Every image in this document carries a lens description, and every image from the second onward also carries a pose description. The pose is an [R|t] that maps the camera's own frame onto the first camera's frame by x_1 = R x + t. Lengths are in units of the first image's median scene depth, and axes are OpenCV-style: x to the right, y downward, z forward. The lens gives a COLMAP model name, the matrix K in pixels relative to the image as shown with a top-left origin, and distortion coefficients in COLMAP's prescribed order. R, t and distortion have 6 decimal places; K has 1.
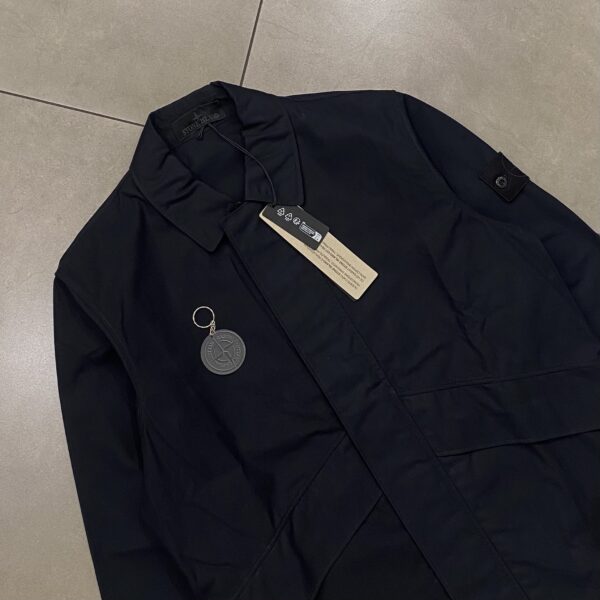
lens RADIAL K [[704.9, 0, 312.1], [0, 704.9, 301.0], [0, 0, 1]] dist [-0.010388, -0.050700]
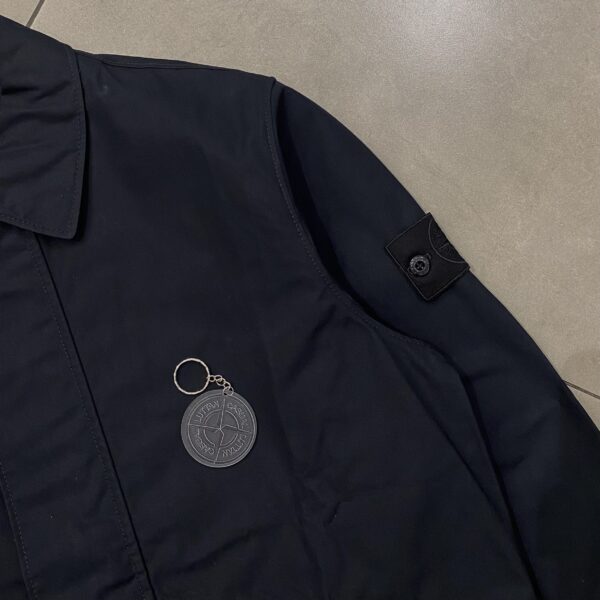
lens RADIAL K [[716.7, 0, 298.9], [0, 716.7, 281.5], [0, 0, 1]] dist [0.007238, -0.017345]
pose [[0.981349, 0.191814, -0.012675, 0.183471], [-0.192095, 0.981006, -0.026941, -0.122292], [0.007267, 0.028874, 0.999557, 0.413612]]
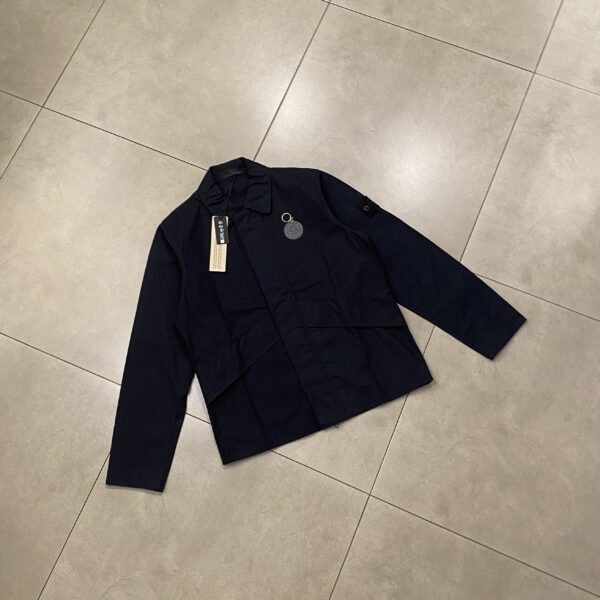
lens RADIAL K [[704.9, 0, 312.1], [0, 704.9, 301.0], [0, 0, 1]] dist [-0.010388, -0.050700]
pose [[0.985710, 0.142527, -0.089789, 0.366592], [-0.153823, 0.978846, -0.134903, 0.423264], [0.068662, 0.146787, 0.986782, -1.183701]]
